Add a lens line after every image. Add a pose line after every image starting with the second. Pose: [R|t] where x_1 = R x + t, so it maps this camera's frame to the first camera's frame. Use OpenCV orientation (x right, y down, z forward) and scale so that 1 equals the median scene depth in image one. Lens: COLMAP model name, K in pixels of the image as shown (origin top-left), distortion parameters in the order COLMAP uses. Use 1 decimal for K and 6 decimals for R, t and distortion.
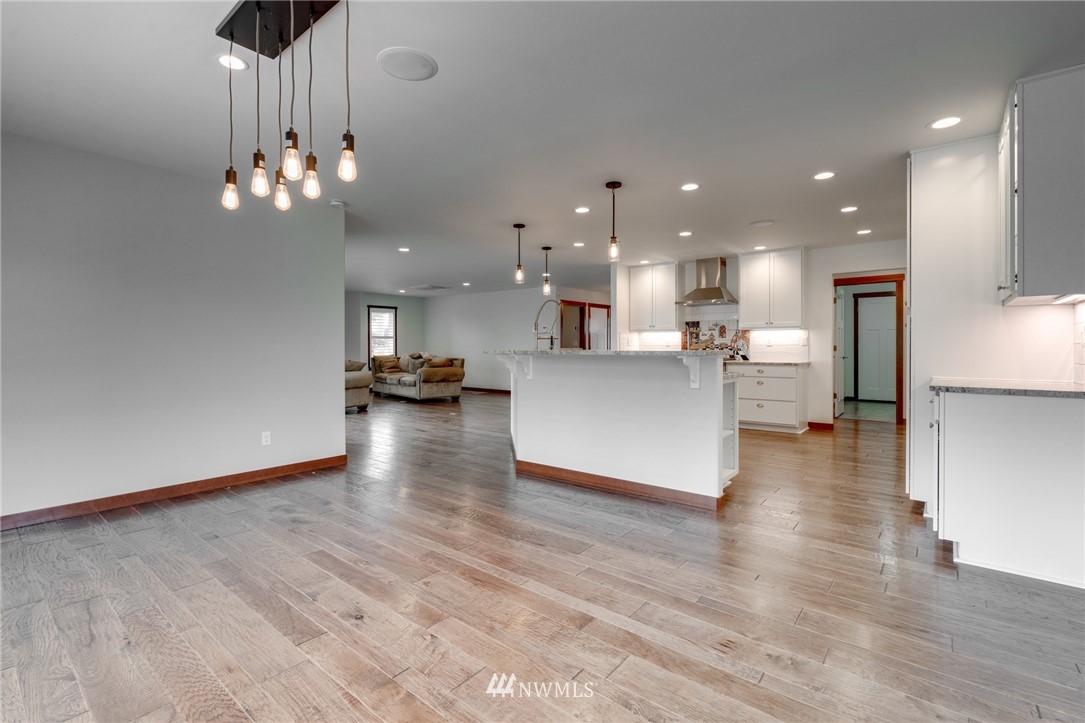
lens RADIAL K [[492.2, 0, 547.6], [0, 492.2, 347.2], [0, 0, 1]] dist [0.000107, 0.000182]
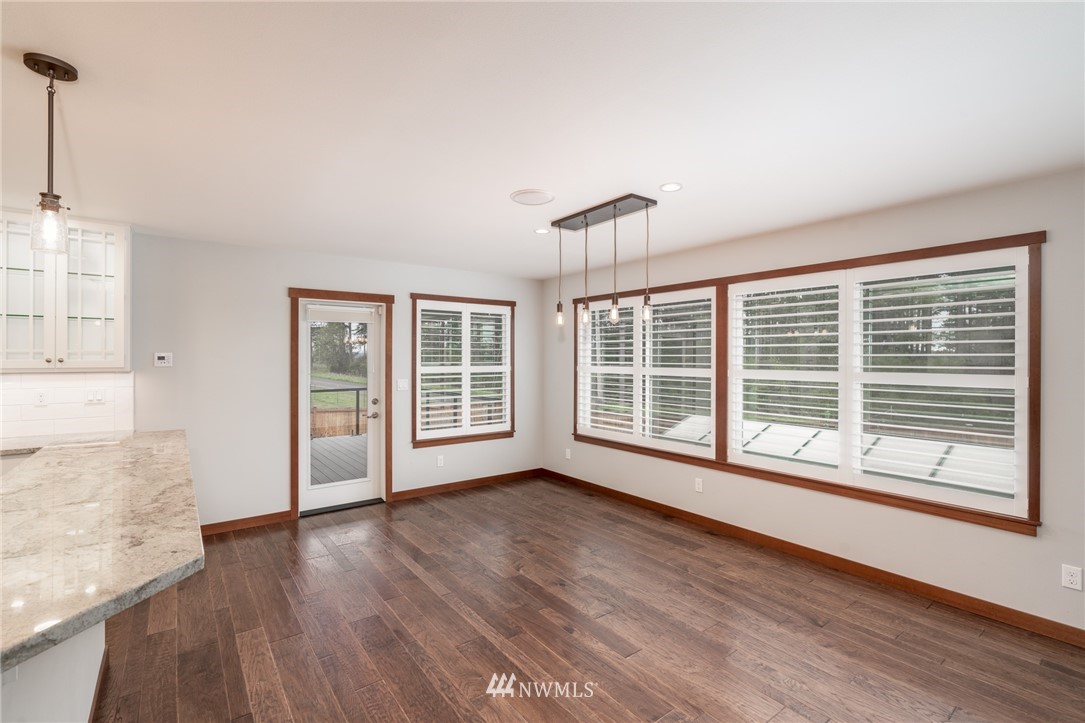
lens RADIAL K [[490.7, 0, 536.6], [0, 490.7, 359.9], [0, 0, 1]] dist [-0.000915, 0.000135]
pose [[-0.966368, 0.001004, 0.257161, -0.381355], [0.001283, 0.999999, 0.000916, -0.088512], [-0.257160, 0.001215, -0.966368, 1.365626]]
